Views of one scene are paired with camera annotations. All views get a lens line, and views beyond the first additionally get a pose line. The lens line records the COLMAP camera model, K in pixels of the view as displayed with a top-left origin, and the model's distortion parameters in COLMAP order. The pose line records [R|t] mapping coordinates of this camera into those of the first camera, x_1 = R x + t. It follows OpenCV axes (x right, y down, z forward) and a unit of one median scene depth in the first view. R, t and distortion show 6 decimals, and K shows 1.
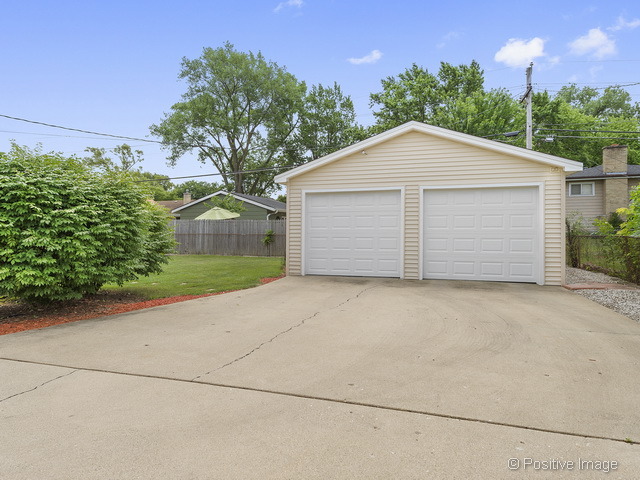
lens RADIAL K [[391.2, 0, 320.0], [0, 391.2, 240.0], [0, 0, 1]] dist [-0.009266, -0.000716]
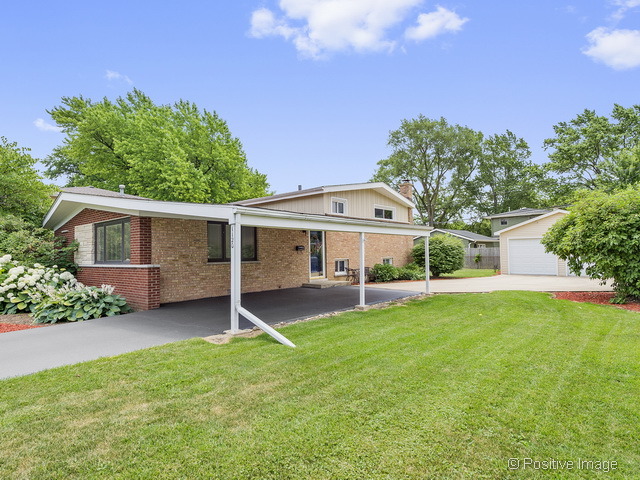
lens RADIAL K [[375.1, 0, 318.6], [0, 375.1, 224.7], [0, 0, 1]] dist [0.004716, 0.000719]
pose [[0.908058, -0.041802, -0.416753, -0.027675], [0.001766, 0.995380, -0.095994, 0.001768], [0.418840, 0.086432, 0.903937, -0.291780]]
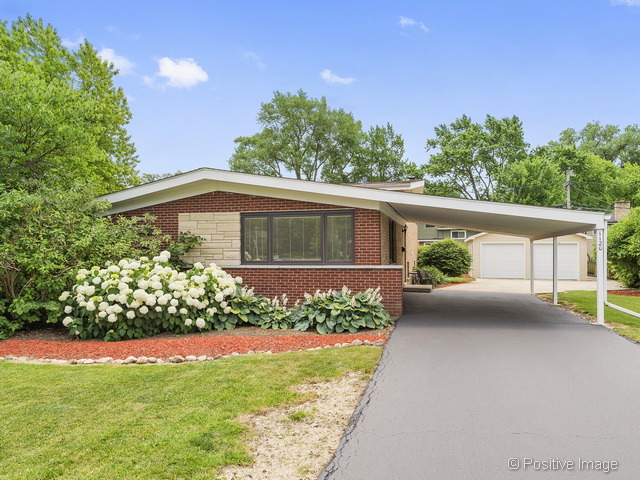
lens RADIAL K [[483.1, 0, 320.0], [0, 483.1, 240.0], [0, 0, 1]] dist [0.002412, -0.002499]
pose [[0.998971, 0.007316, 0.044764, -0.225778], [-0.005002, 0.998656, -0.051583, 0.003313], [-0.045081, 0.051306, 0.997665, -0.370885]]
